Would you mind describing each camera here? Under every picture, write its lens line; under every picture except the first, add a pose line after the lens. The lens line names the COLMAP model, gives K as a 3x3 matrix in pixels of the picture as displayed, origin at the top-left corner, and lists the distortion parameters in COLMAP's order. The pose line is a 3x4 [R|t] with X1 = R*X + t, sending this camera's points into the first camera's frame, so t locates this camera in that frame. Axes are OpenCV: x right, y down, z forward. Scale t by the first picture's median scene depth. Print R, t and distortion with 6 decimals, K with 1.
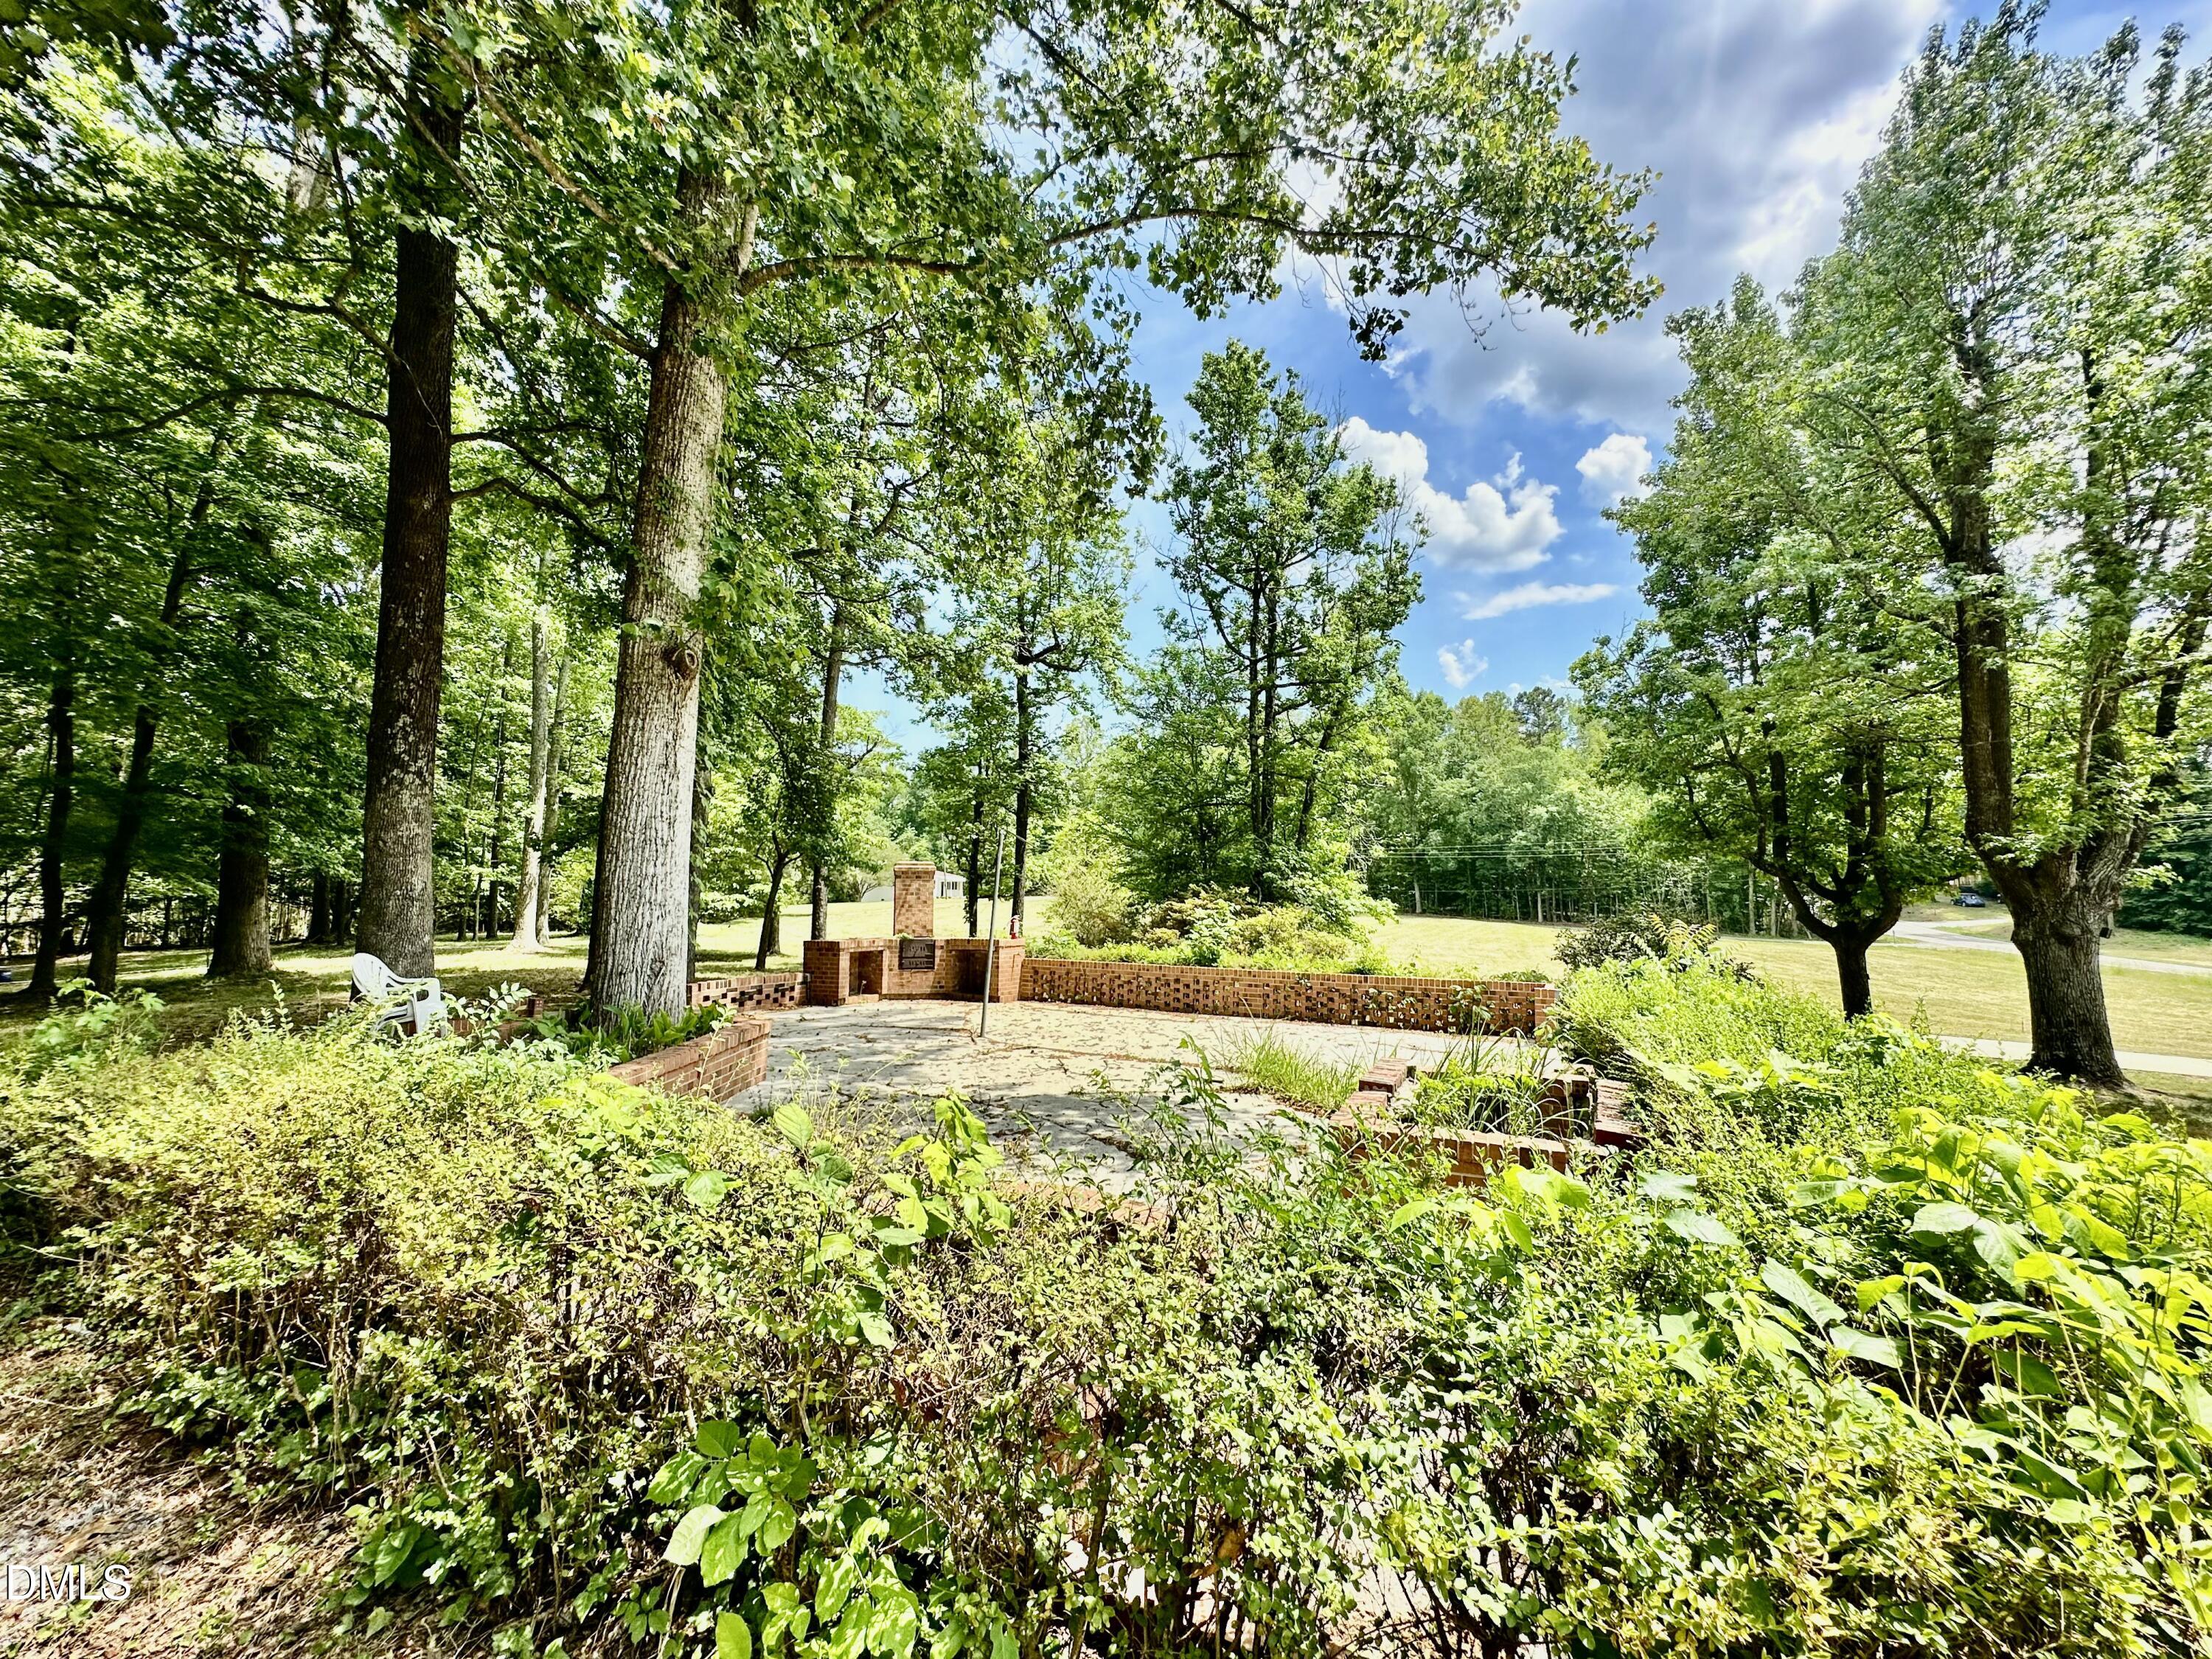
lens RADIAL K [[887.7, 0, 1113.6], [0, 887.7, 823.6], [0, 0, 1]] dist [-0.009300, 0.003095]
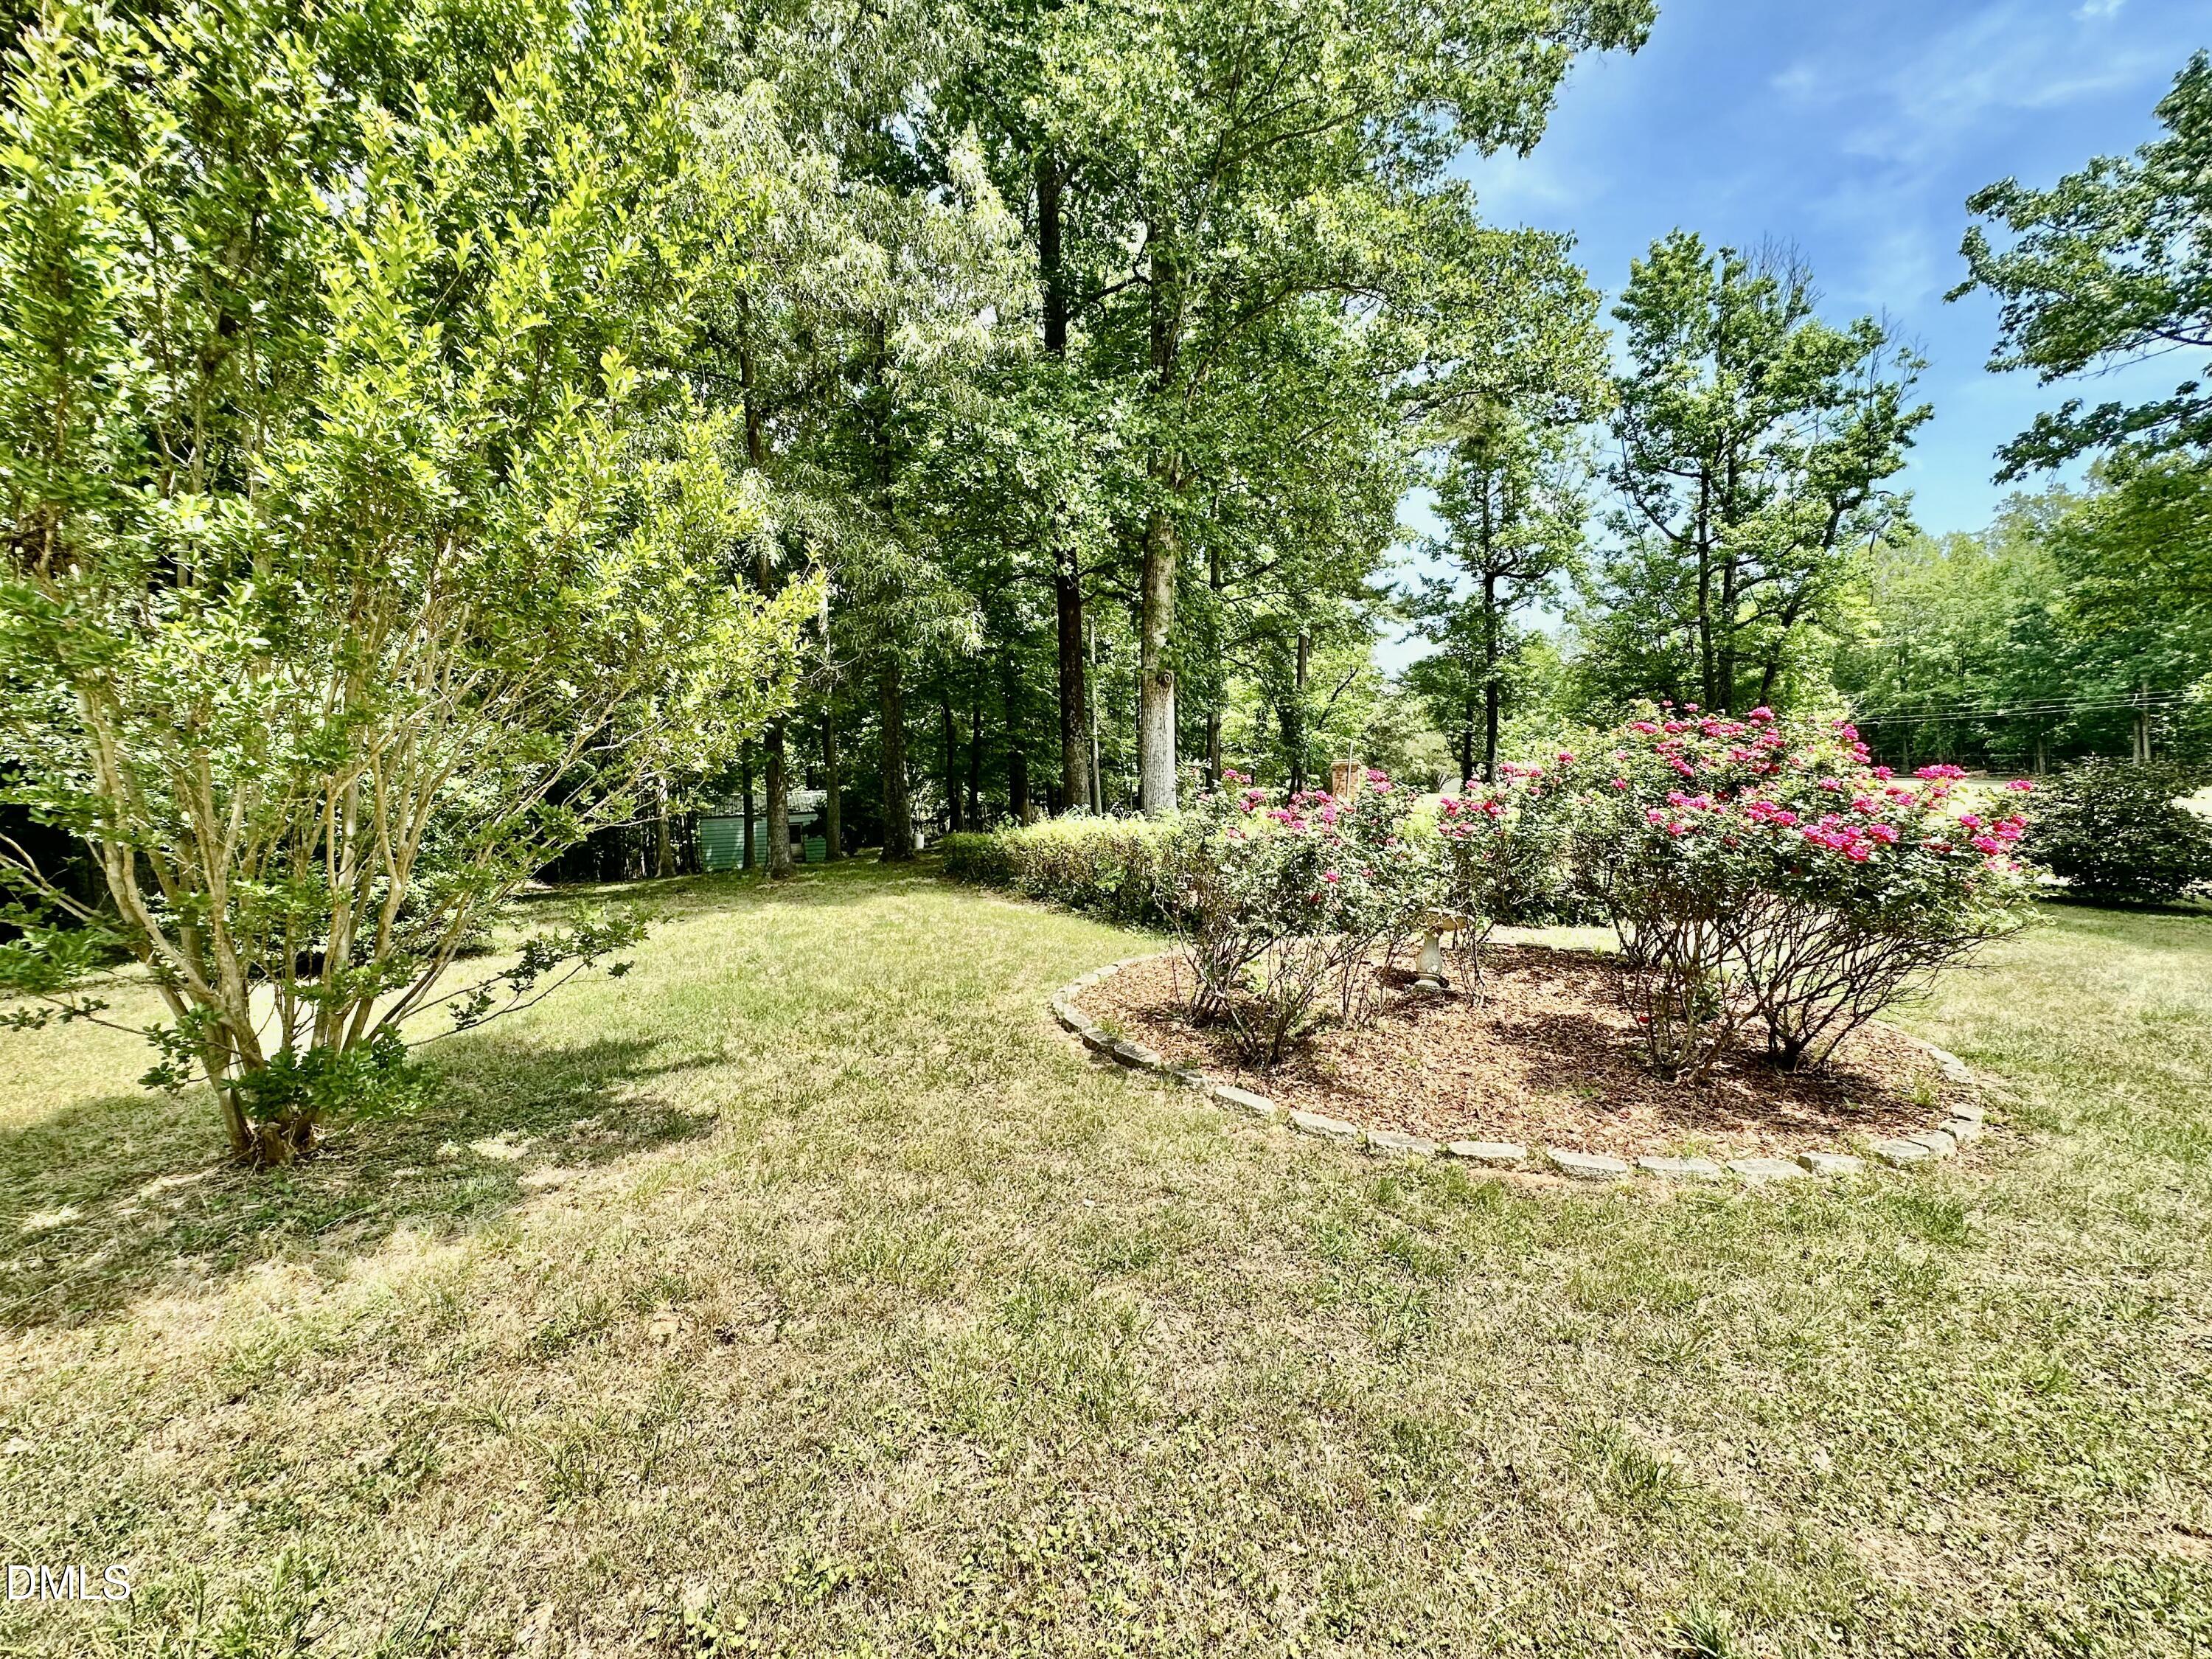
lens RADIAL K [[887.7, 0, 1113.6], [0, 887.7, 823.6], [0, 0, 1]] dist [-0.009300, 0.003095]
pose [[0.786647, -0.010275, -0.617318, 0.248579], [0.085932, 0.991952, 0.092992, -0.017036], [0.611394, -0.126199, 0.781199, -0.266996]]
